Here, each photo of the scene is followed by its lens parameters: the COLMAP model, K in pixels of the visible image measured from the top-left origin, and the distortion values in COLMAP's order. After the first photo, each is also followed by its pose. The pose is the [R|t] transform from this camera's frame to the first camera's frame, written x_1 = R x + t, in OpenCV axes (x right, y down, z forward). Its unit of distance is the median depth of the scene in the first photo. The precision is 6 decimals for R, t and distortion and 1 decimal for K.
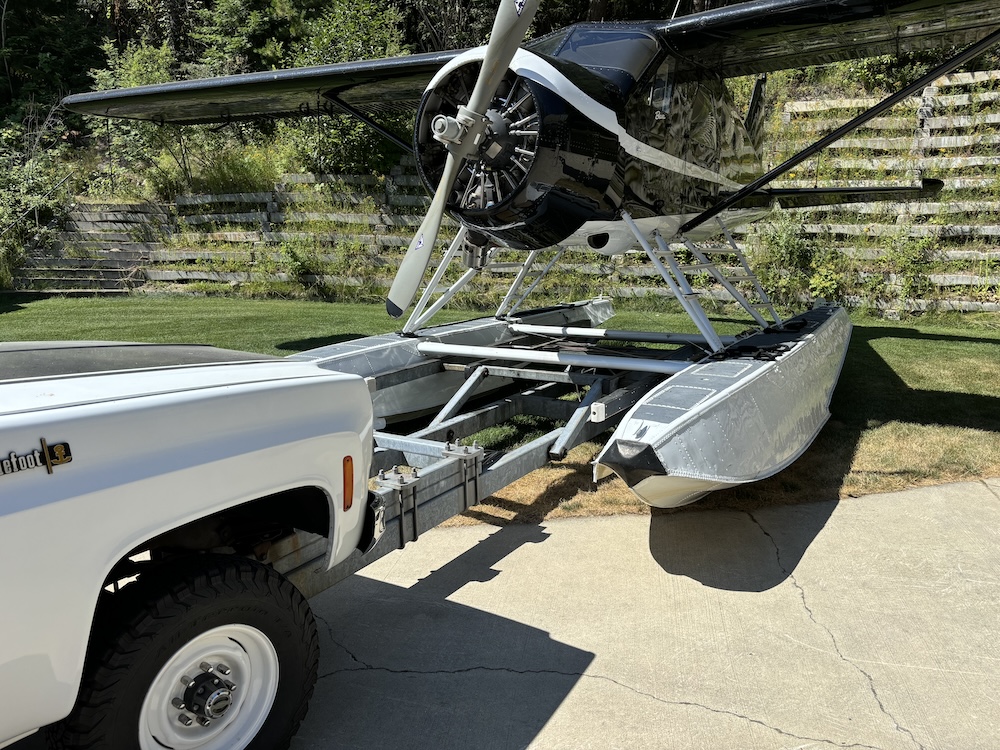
lens RADIAL K [[779.4, 0, 496.4], [0, 779.4, 379.3], [0, 0, 1]] dist [0.031865, -0.015270]
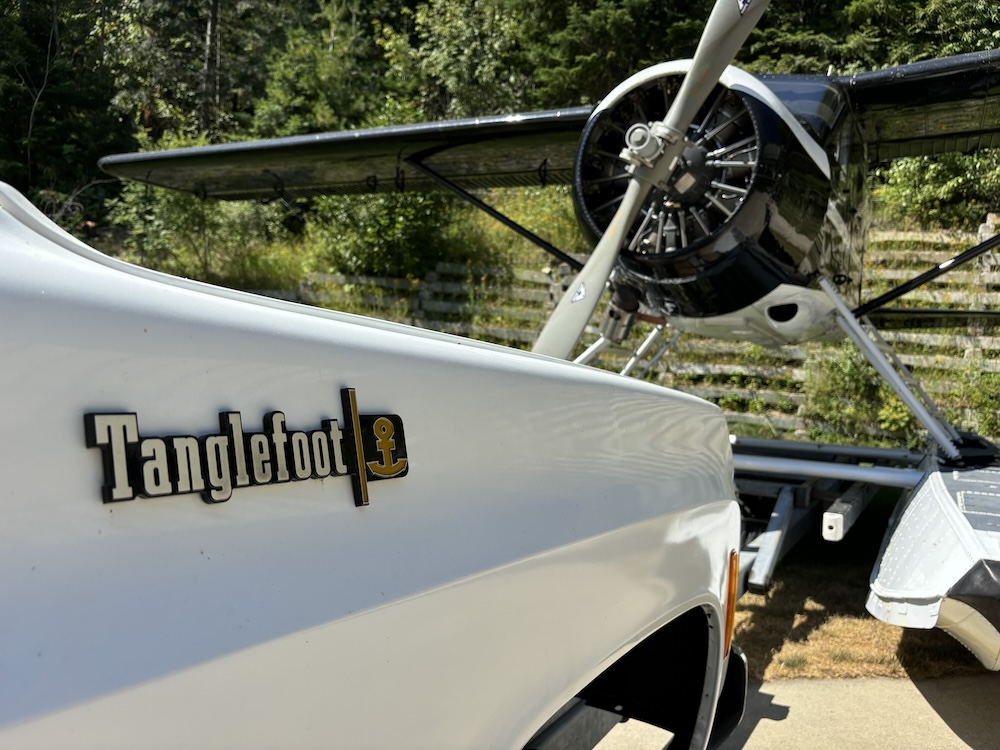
lens RADIAL K [[779.4, 0, 504.5], [0, 779.4, 374.8], [0, 0, 1]] dist [0.031865, -0.015270]
pose [[0.997937, 0.055862, 0.031636, -0.074618], [-0.049426, 0.983027, -0.176680, 0.017187], [-0.040968, 0.174752, 0.983760, 0.098738]]
